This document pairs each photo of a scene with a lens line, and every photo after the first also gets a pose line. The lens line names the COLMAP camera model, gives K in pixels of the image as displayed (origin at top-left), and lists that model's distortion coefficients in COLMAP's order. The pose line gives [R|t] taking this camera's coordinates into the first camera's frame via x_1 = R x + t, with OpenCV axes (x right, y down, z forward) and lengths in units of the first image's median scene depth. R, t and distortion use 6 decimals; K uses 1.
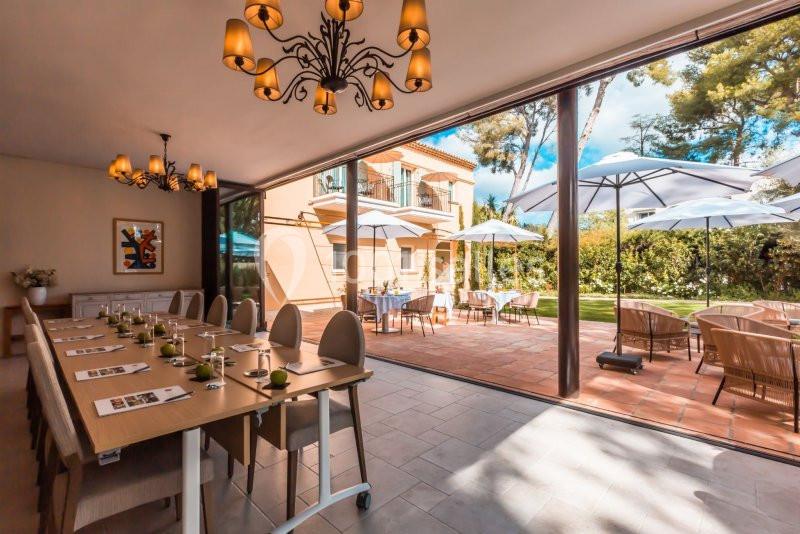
lens RADIAL K [[362.1, 0, 400.0], [0, 362.1, 267.0], [0, 0, 1]] dist [-0.000178, -0.000094]
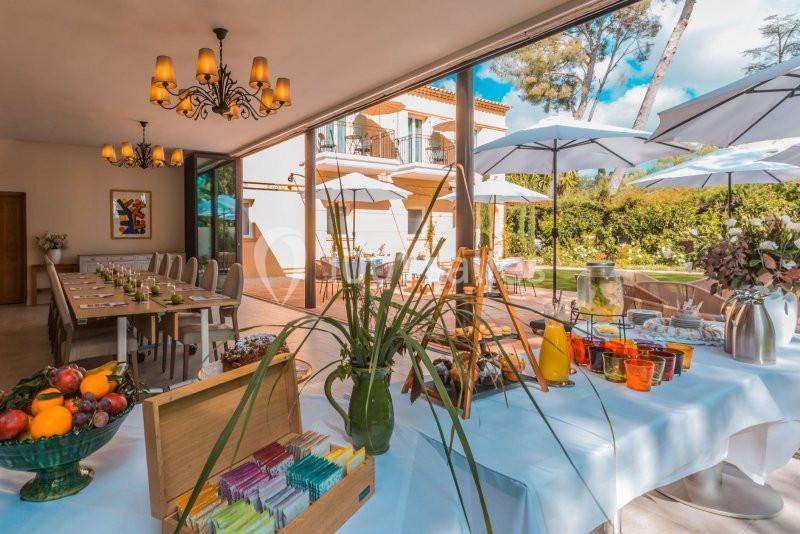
lens RADIAL K [[518.9, 0, 399.4], [0, 518.9, 239.2], [0, 0, 1]] dist [-0.000189, -0.000669]
pose [[0.979877, 0.001934, -0.199594, 0.398189], [0.000916, 0.999899, 0.014188, -0.000936], [0.199601, -0.014085, 0.979776, -0.392988]]
